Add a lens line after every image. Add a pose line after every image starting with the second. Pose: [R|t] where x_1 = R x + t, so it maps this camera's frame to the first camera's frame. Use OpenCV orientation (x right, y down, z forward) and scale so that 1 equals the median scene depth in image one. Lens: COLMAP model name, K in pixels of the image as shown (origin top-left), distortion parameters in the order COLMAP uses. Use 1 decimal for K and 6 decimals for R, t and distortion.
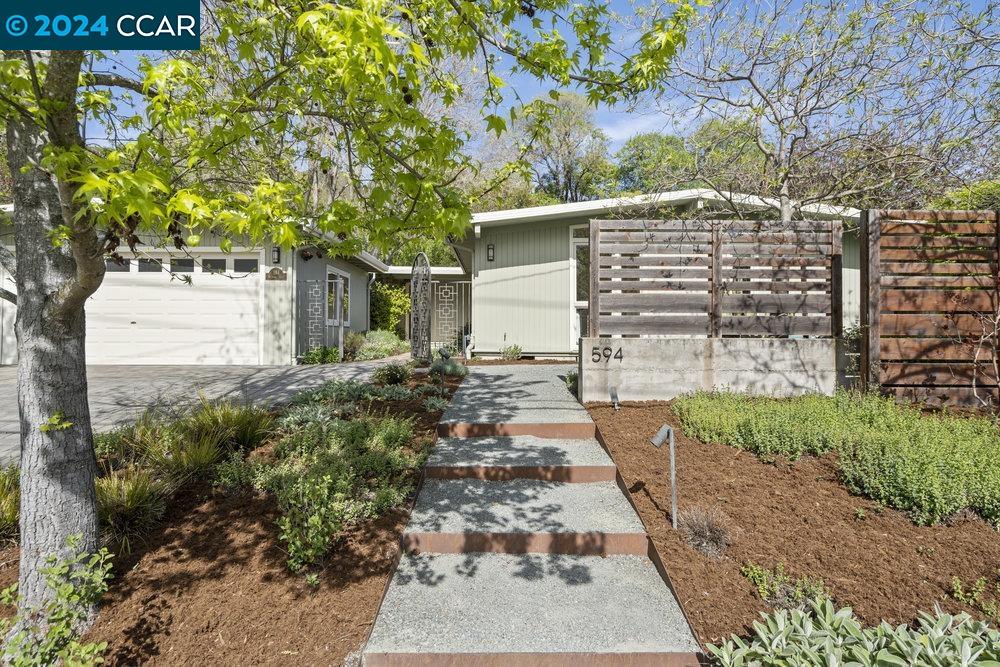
lens RADIAL K [[526.1, 0, 500.0], [0, 526.1, 333.5], [0, 0, 1]] dist [0.001821, 0.000303]
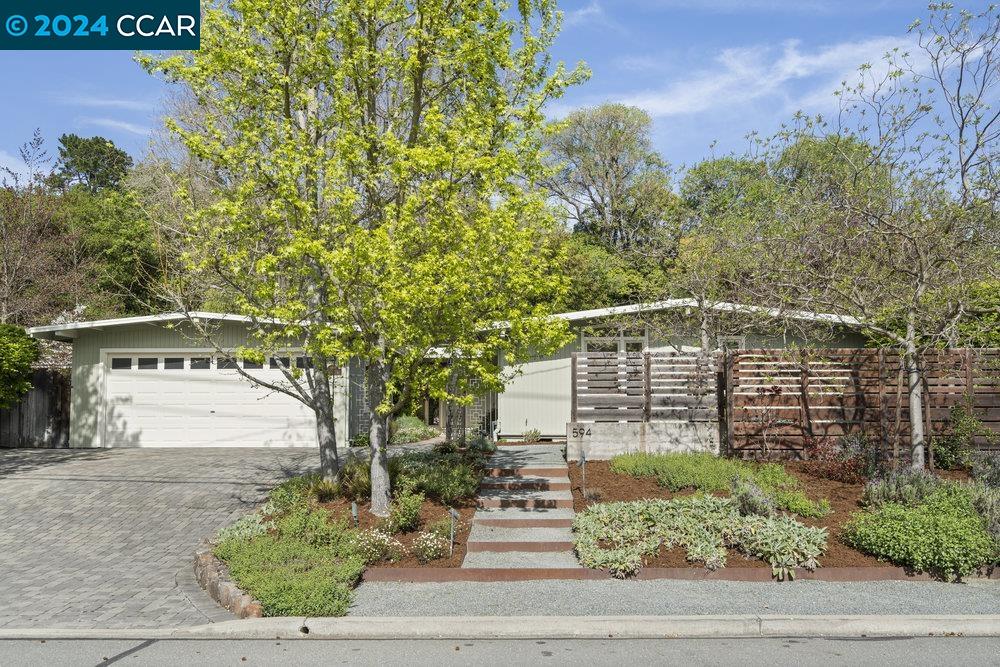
lens RADIAL K [[936.3, 0, 556.3], [0, 936.3, 334.4], [0, 0, 1]] dist [0.228843, -0.652625]
pose [[0.999744, -0.002704, 0.022484, 0.054239], [0.004637, 0.996253, -0.086362, -0.013791], [-0.022166, 0.086444, 0.996010, -1.955222]]
